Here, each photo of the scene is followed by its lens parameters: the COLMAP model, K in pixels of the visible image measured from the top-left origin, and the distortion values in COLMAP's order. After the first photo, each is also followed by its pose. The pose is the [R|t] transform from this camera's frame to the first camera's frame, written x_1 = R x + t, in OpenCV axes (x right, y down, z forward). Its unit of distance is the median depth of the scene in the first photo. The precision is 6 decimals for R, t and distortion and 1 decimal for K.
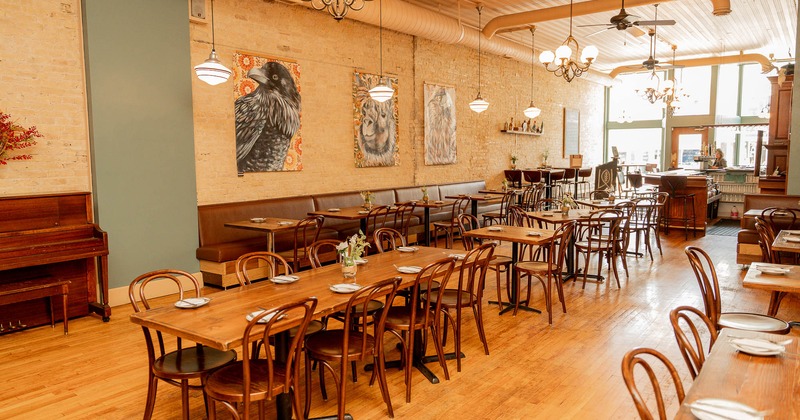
lens RADIAL K [[513.8, 0, 400.0], [0, 513.8, 210.0], [0, 0, 1]] dist [-0.000423, -0.000063]
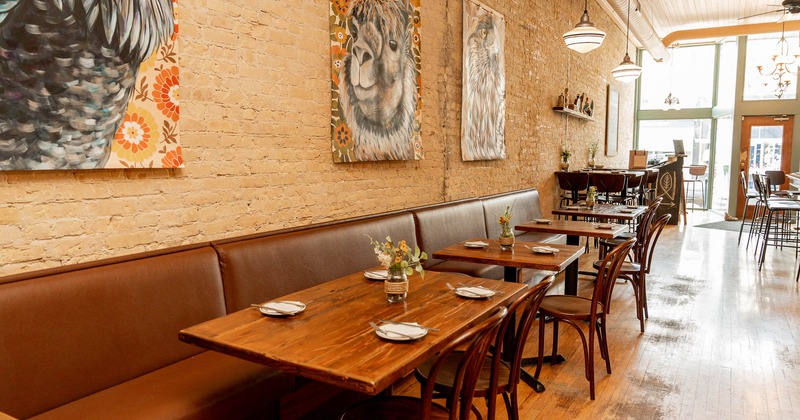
lens RADIAL K [[513.8, 0, 400.0], [0, 513.8, 210.0], [0, 0, 1]] dist [-0.000423, -0.000063]
pose [[0.993837, 0.000059, 0.110852, -0.074516], [0.000091, 0.999999, -0.001348, -0.042167], [-0.110852, 0.001349, 0.993836, 0.554660]]
